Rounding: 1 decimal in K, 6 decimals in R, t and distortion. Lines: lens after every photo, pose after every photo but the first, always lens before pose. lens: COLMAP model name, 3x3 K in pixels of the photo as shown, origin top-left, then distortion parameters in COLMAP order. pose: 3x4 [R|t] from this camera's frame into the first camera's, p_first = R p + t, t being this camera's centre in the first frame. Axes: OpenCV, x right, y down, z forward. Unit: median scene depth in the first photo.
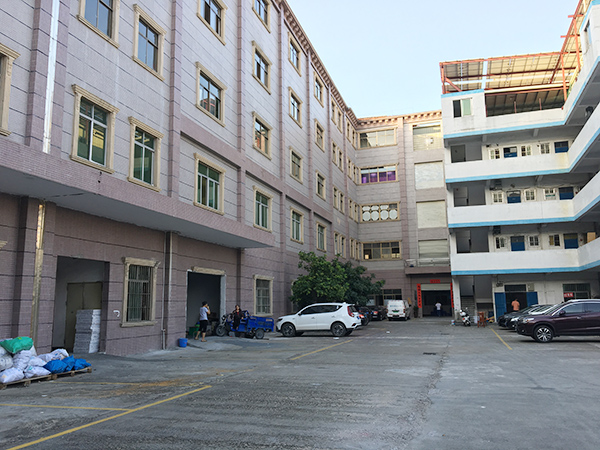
lens RADIAL K [[505.6, 0, 301.2], [0, 505.6, 225.8], [0, 0, 1]] dist [0.037886, -0.021208]
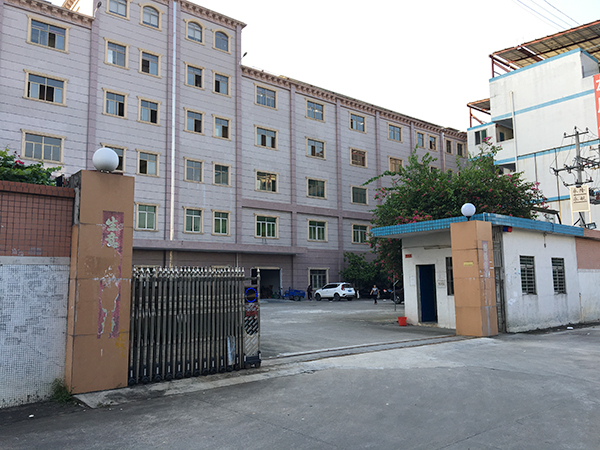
lens RADIAL K [[505.6, 0, 299.5], [0, 505.6, 224.0], [0, 0, 1]] dist [0.037886, -0.021208]
pose [[0.830477, -0.063171, -0.553460, 1.031735], [0.087996, 0.995952, 0.018364, -0.110853], [0.550059, -0.063953, 0.832673, -0.617124]]
